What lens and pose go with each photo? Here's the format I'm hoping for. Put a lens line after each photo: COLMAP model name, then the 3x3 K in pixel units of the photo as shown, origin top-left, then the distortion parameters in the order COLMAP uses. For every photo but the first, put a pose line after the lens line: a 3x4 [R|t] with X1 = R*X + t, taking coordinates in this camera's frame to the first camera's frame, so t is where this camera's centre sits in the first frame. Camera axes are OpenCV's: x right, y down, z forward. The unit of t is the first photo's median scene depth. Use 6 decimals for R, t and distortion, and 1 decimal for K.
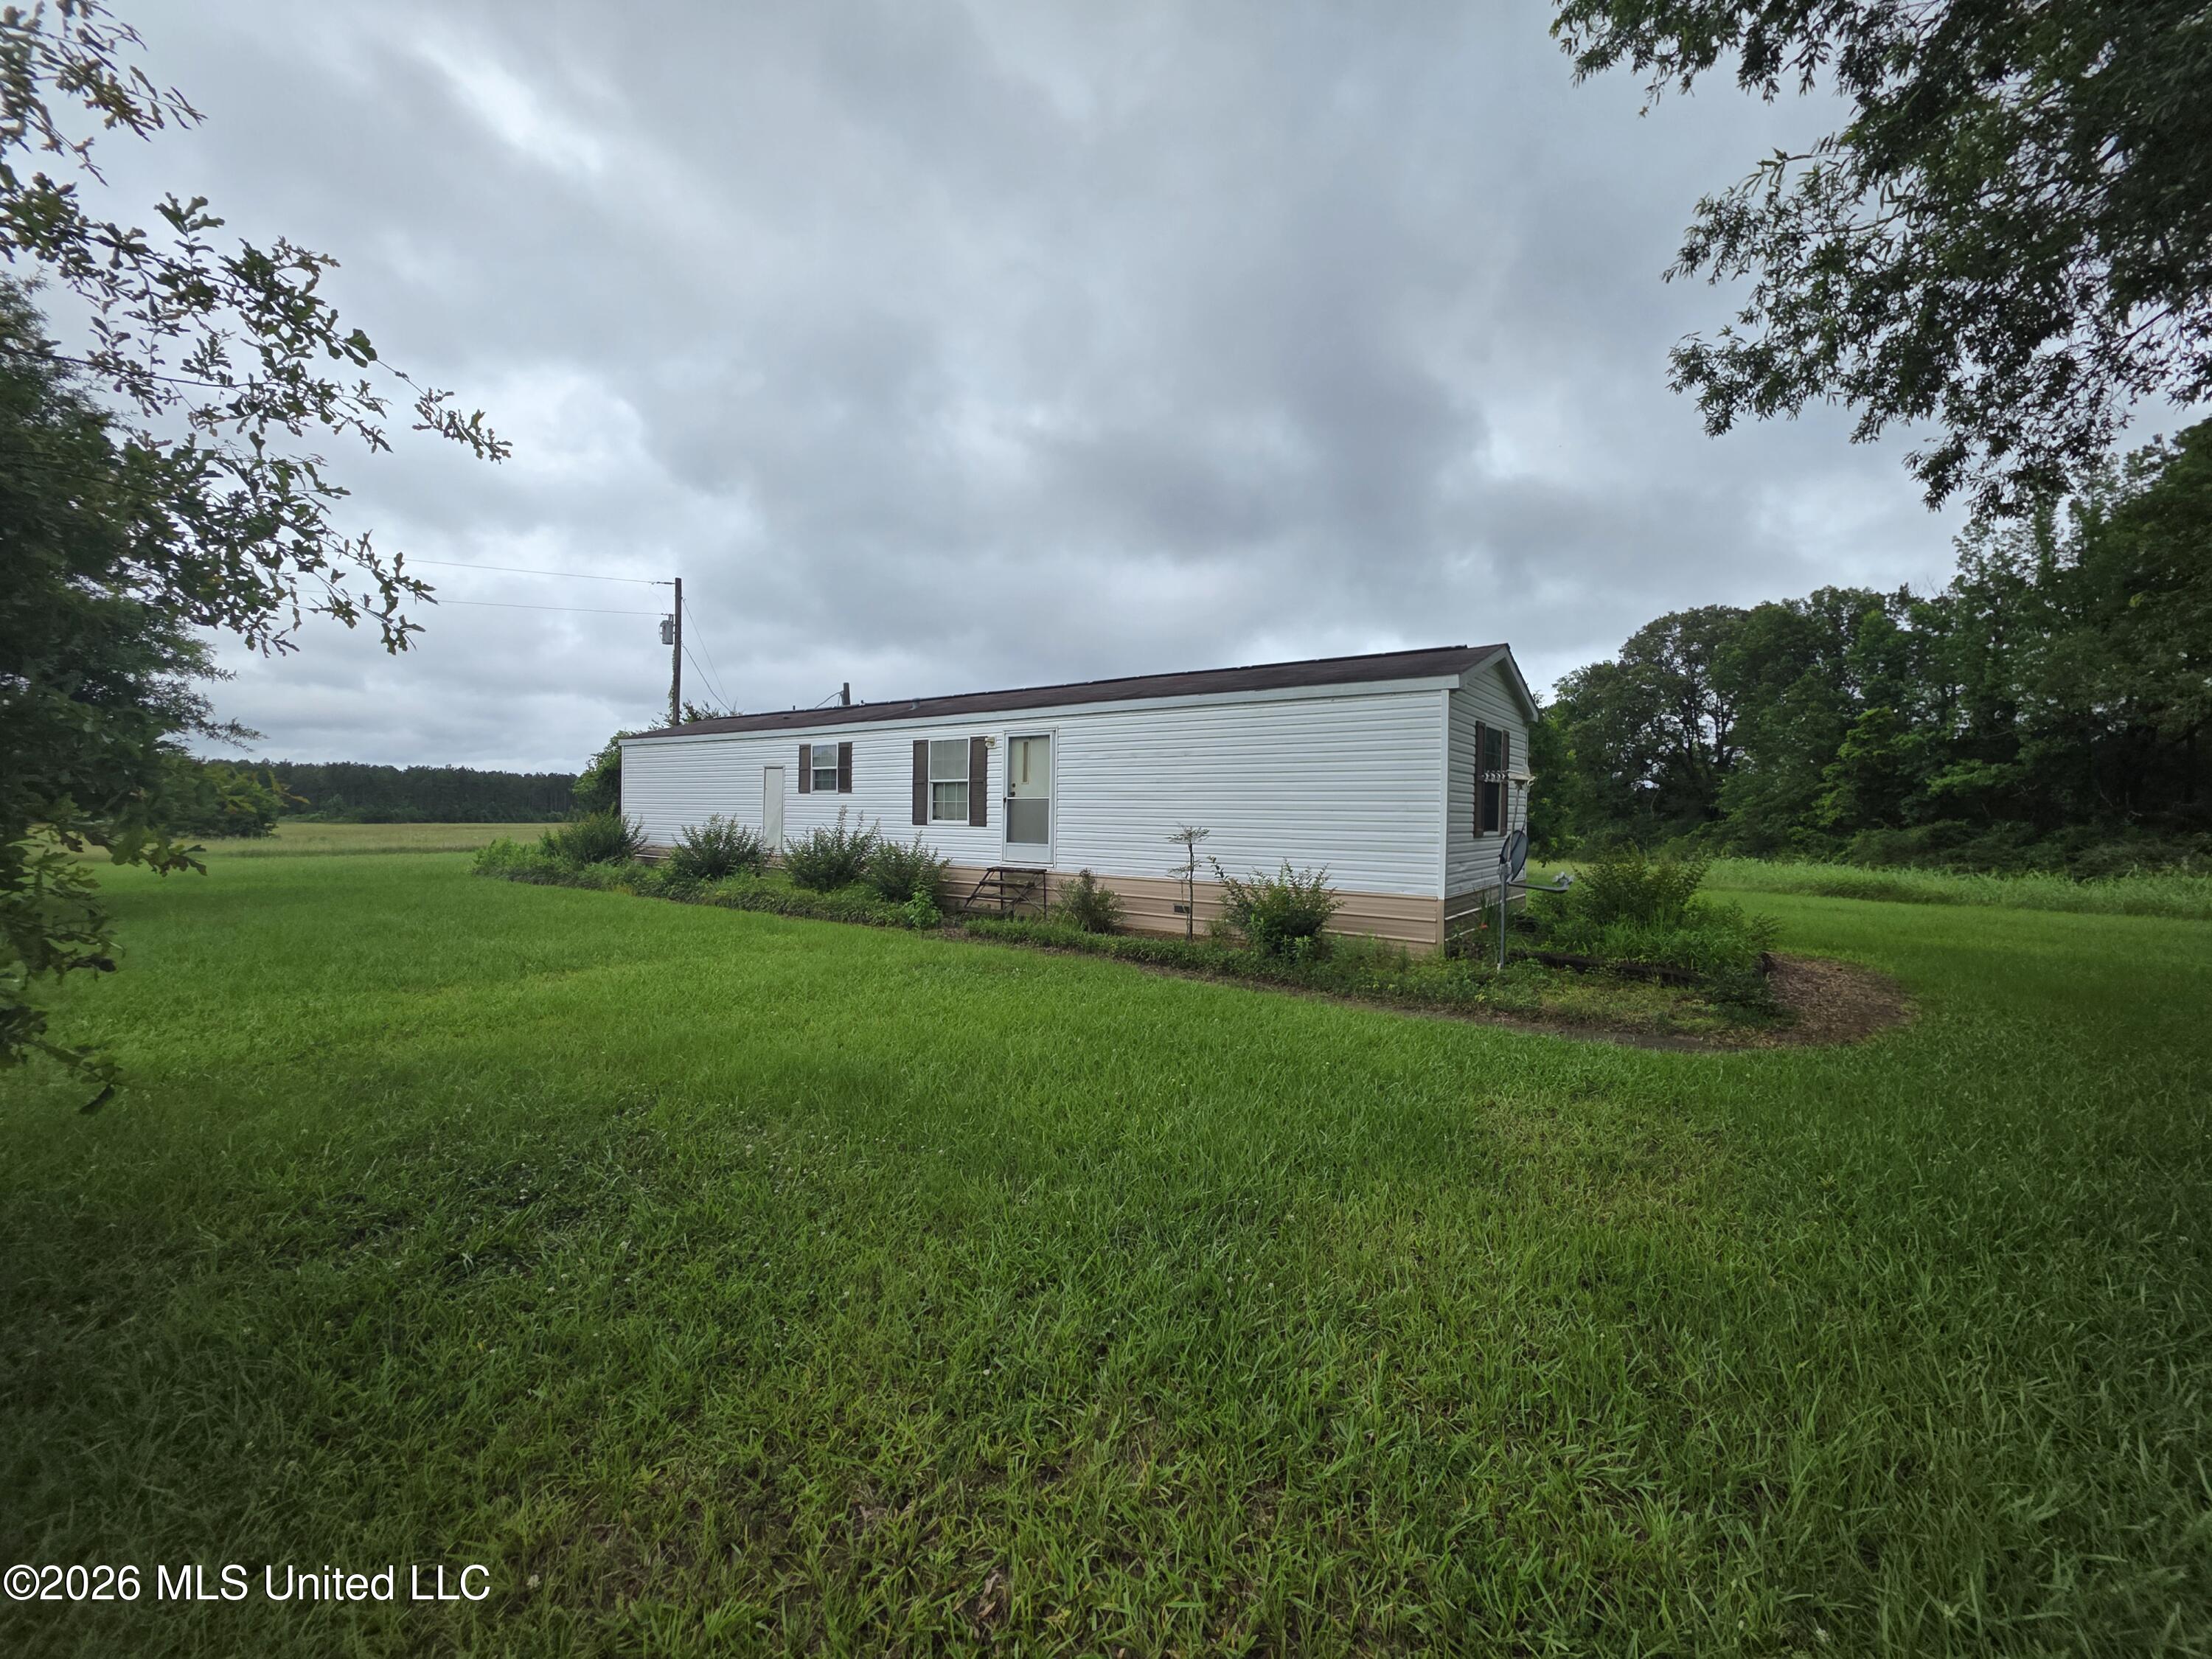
lens RADIAL K [[886.0, 0, 1095.6], [0, 886.0, 827.5], [0, 0, 1]] dist [0.003454, -0.001039]
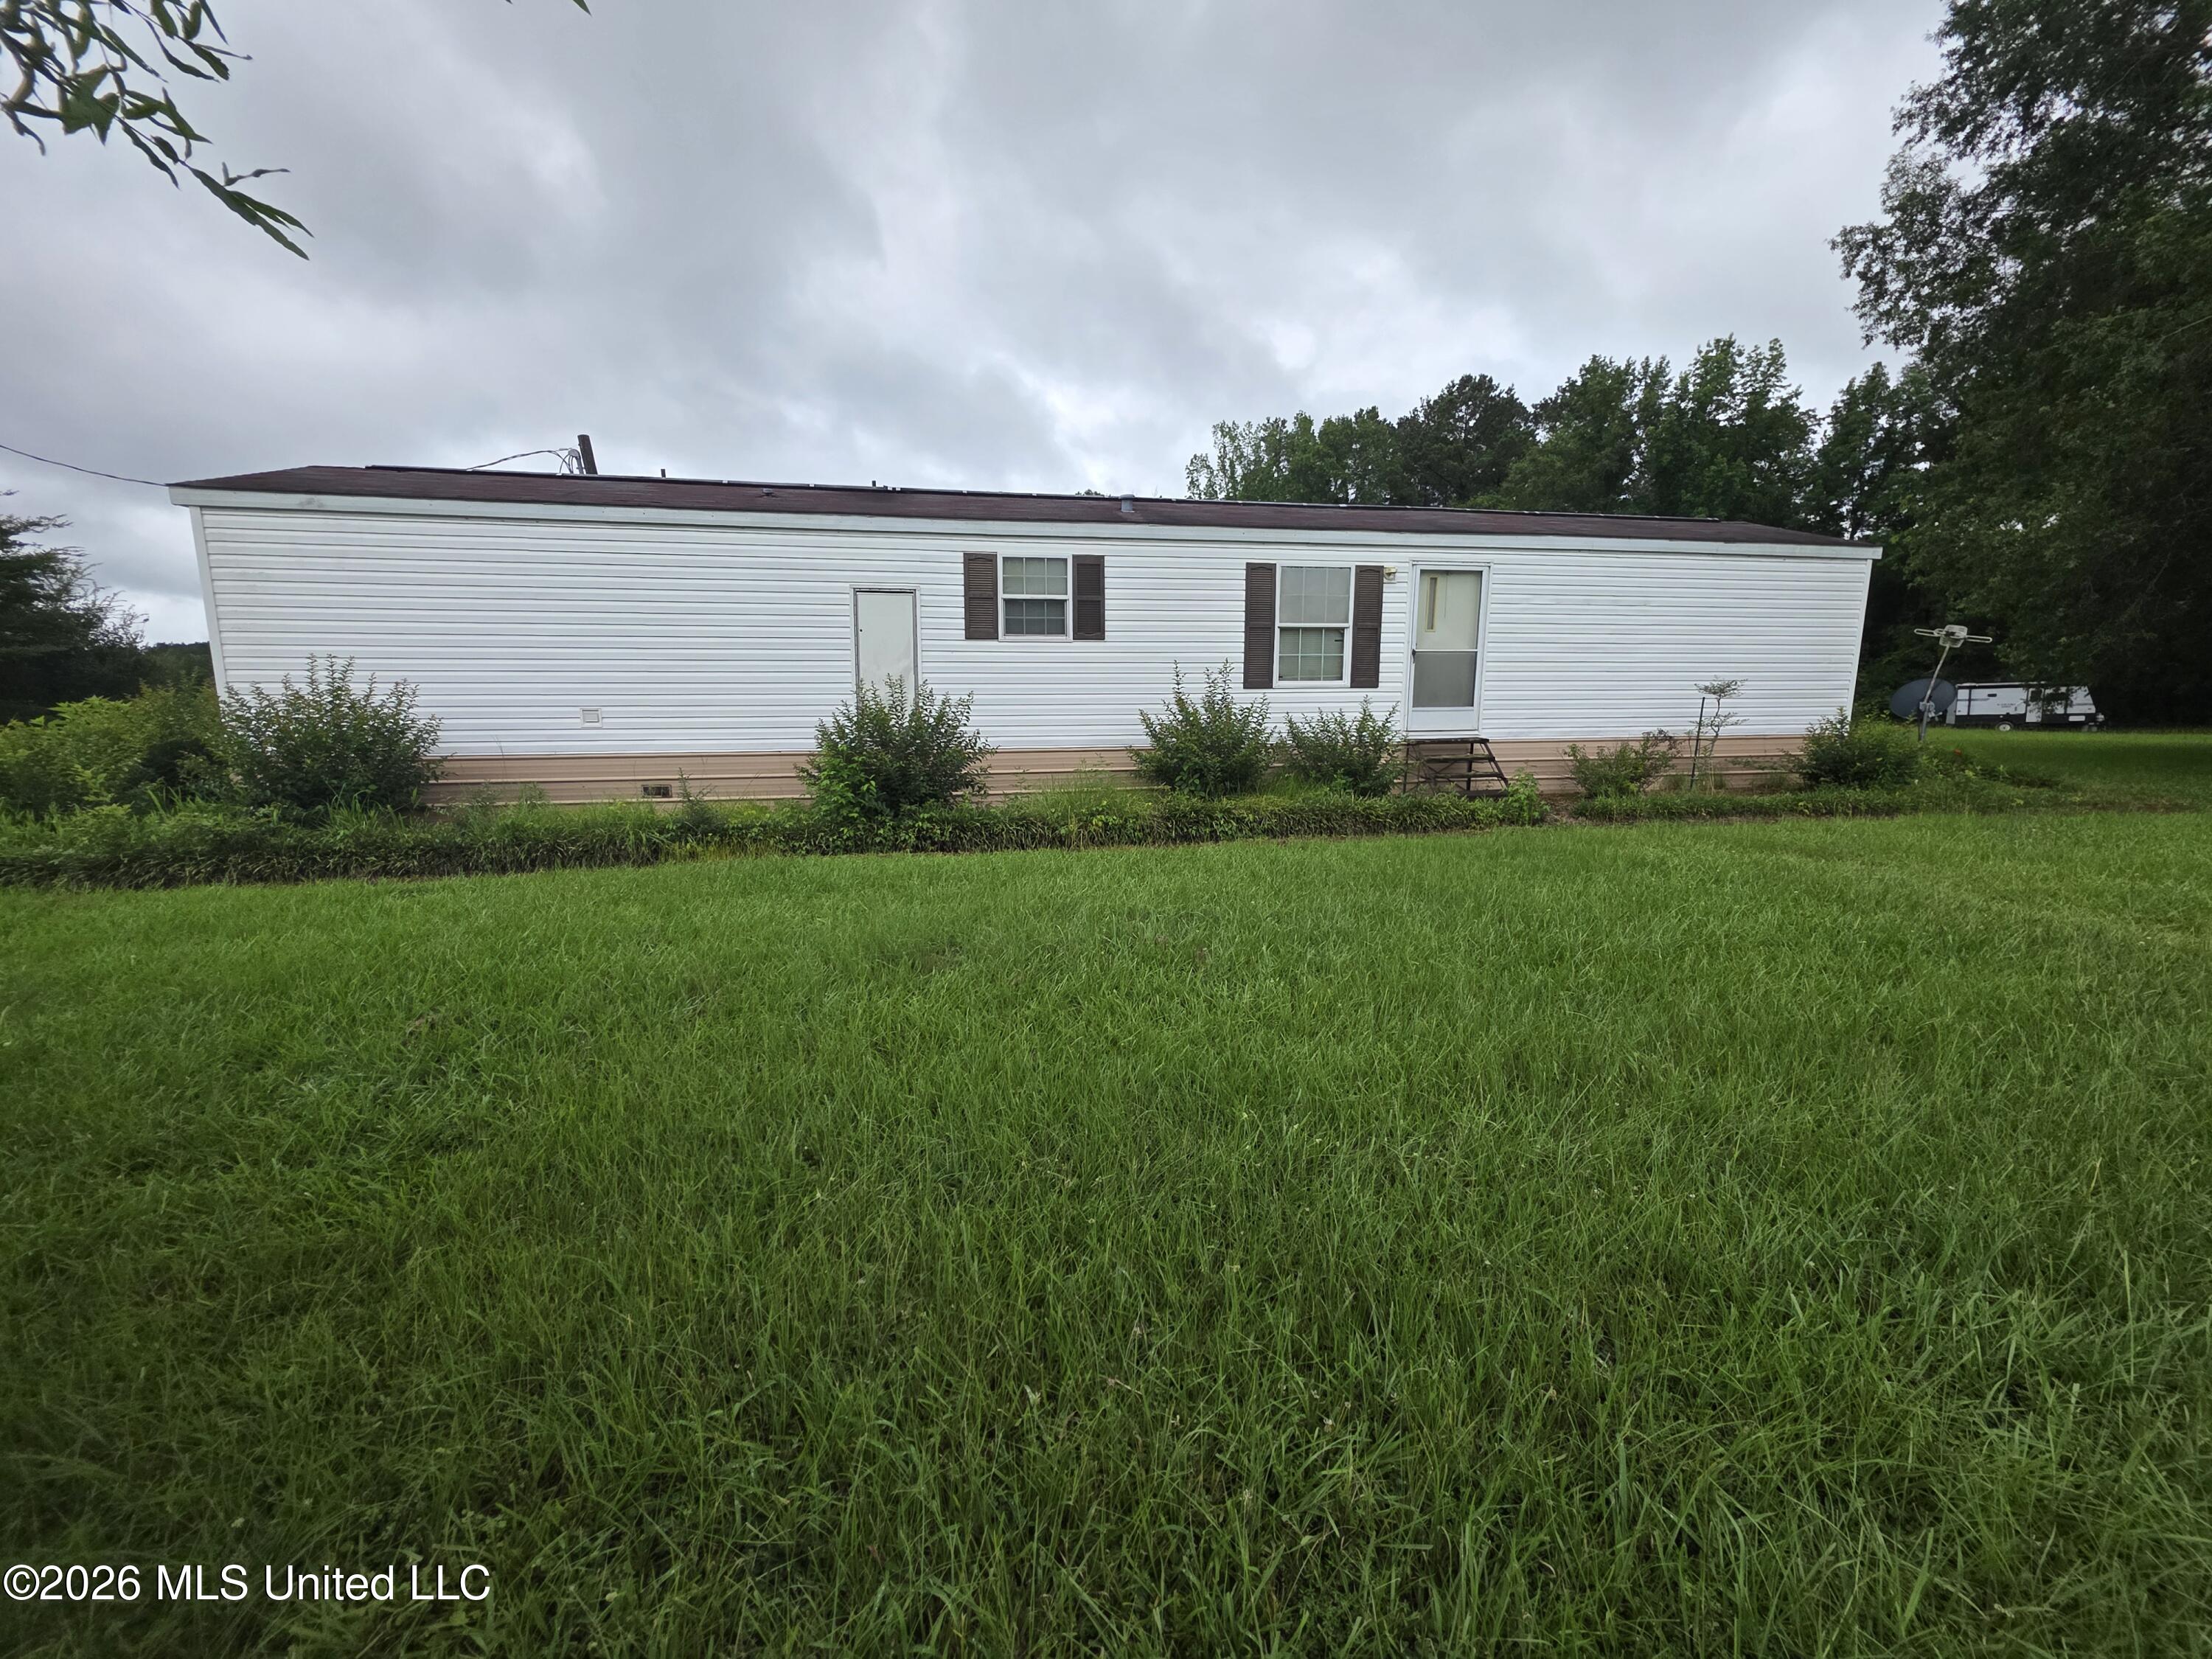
lens RADIAL K [[886.0, 0, 1106.7], [0, 886.0, 826.5], [0, 0, 1]] dist [0.003454, -0.001039]
pose [[0.678305, -0.144531, 0.720426, -1.597277], [0.017397, 0.983348, 0.180898, -0.047943], [-0.734575, -0.110170, 0.669524, 1.196799]]
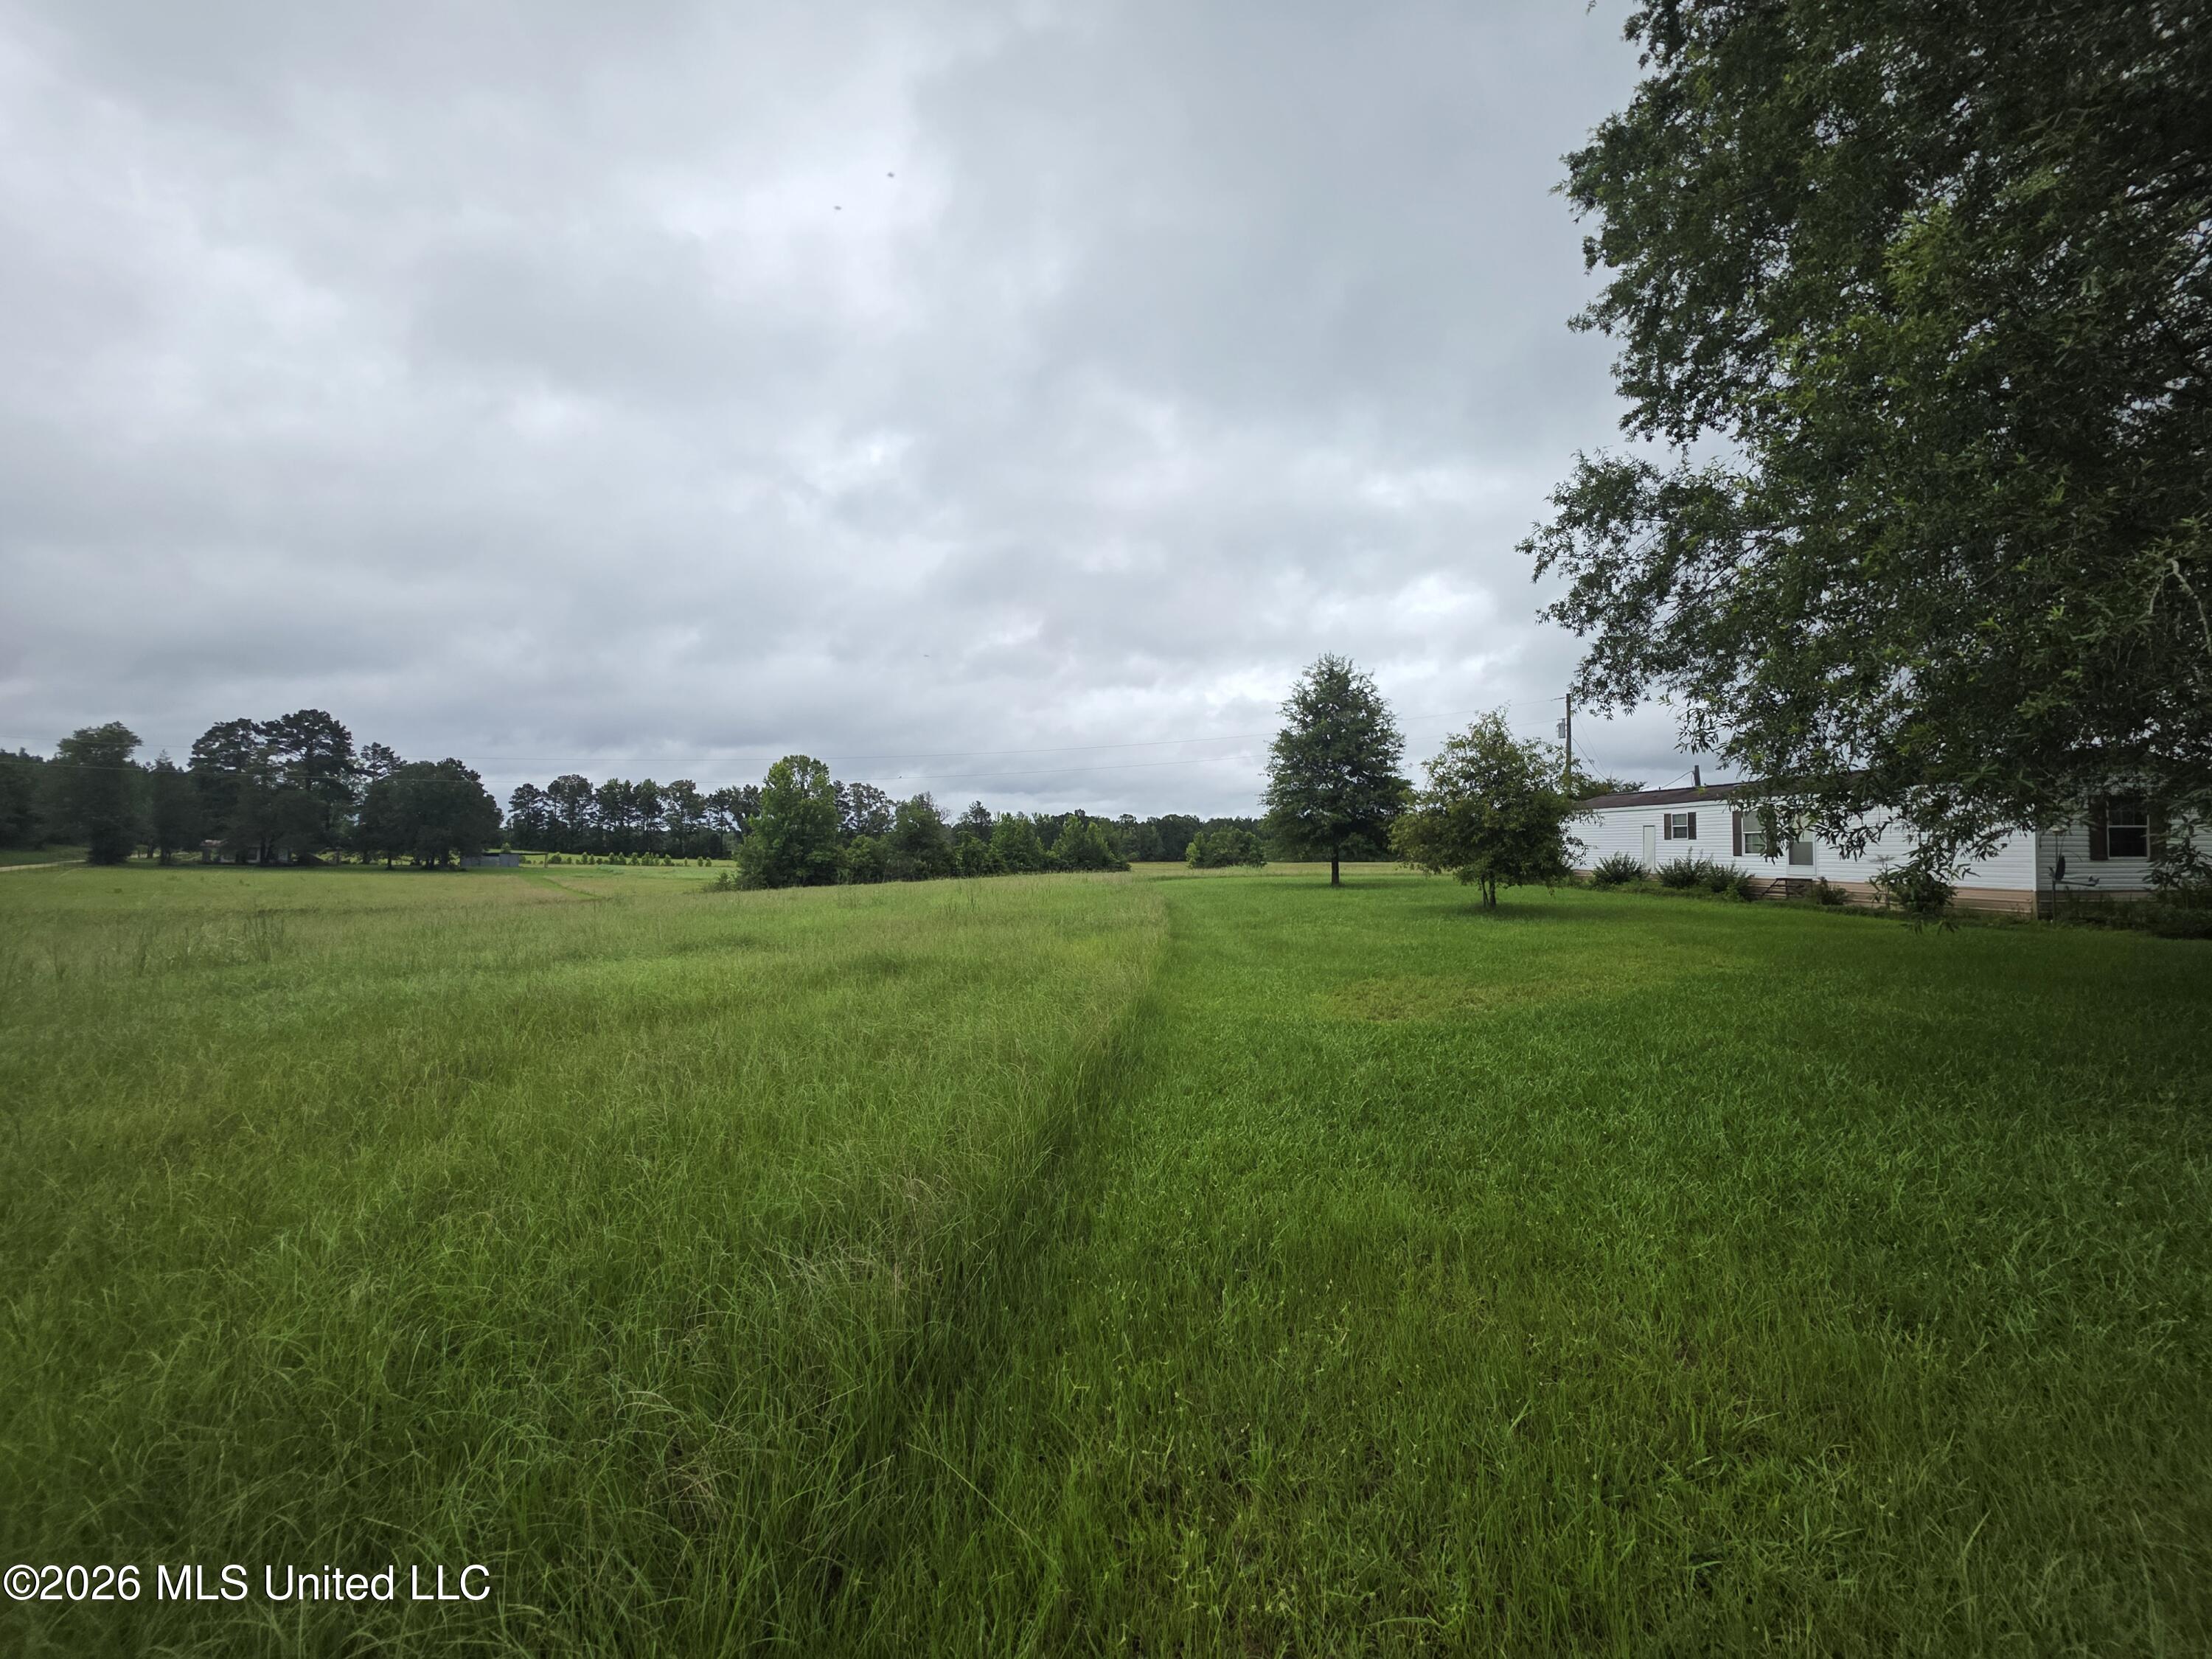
lens RADIAL K [[886.0, 0, 1096.5], [0, 886.0, 826.1], [0, 0, 1]] dist [0.003454, -0.001039]
pose [[0.630063, -0.032467, -0.775865, 0.804876], [-0.002823, 0.999023, -0.044098, 0.039738], [0.776539, 0.029974, 0.629356, -2.459468]]
